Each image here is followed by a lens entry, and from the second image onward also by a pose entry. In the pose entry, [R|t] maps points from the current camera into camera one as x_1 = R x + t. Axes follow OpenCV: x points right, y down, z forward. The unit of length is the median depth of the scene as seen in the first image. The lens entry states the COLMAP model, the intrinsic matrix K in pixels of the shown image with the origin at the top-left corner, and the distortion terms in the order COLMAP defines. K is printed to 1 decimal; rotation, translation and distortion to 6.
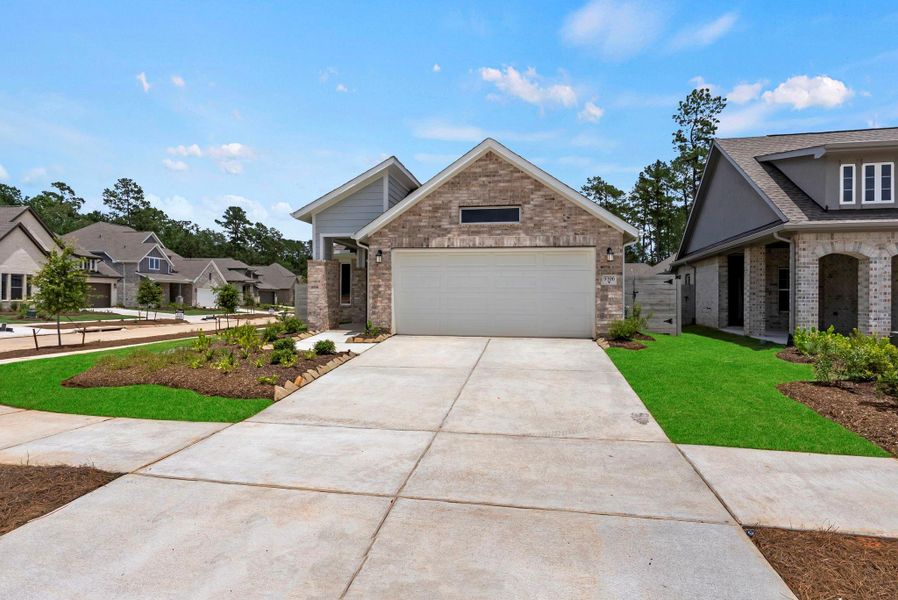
lens RADIAL K [[460.5, 0, 452.1], [0, 460.5, 294.9], [0, 0, 1]] dist [-0.007108, 0.001495]
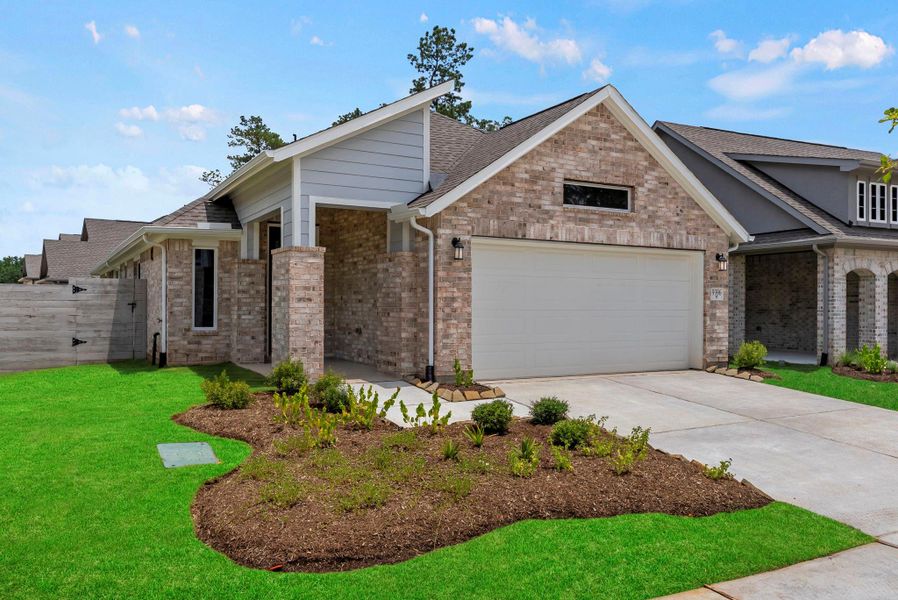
lens RADIAL K [[720.4, 0, 448.8], [0, 720.4, 299.5], [0, 0, 1]] dist [0.001200, 0.004356]
pose [[0.783210, 0.004394, 0.621741, -0.756179], [-0.005596, 0.999984, -0.000018, -0.019754], [-0.621732, -0.003465, 0.783223, 0.302505]]
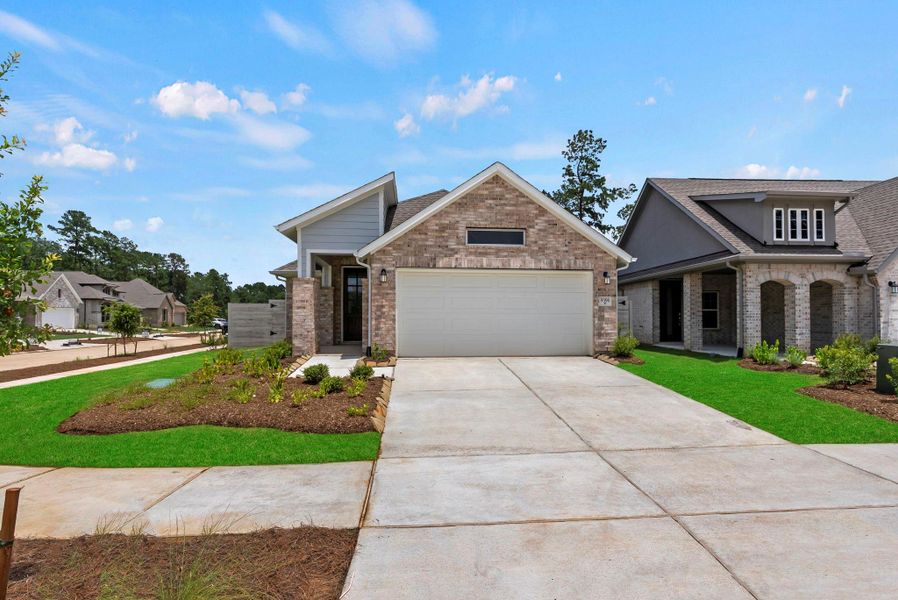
lens RADIAL K [[461.5, 0, 452.2], [0, 461.5, 304.8], [0, 0, 1]] dist [-0.005801, 0.001046]
pose [[0.964443, 0.002825, 0.264274, -0.282355], [0.002508, 0.999800, -0.019841, -0.003422], [-0.264277, 0.019798, 0.964243, 0.043343]]
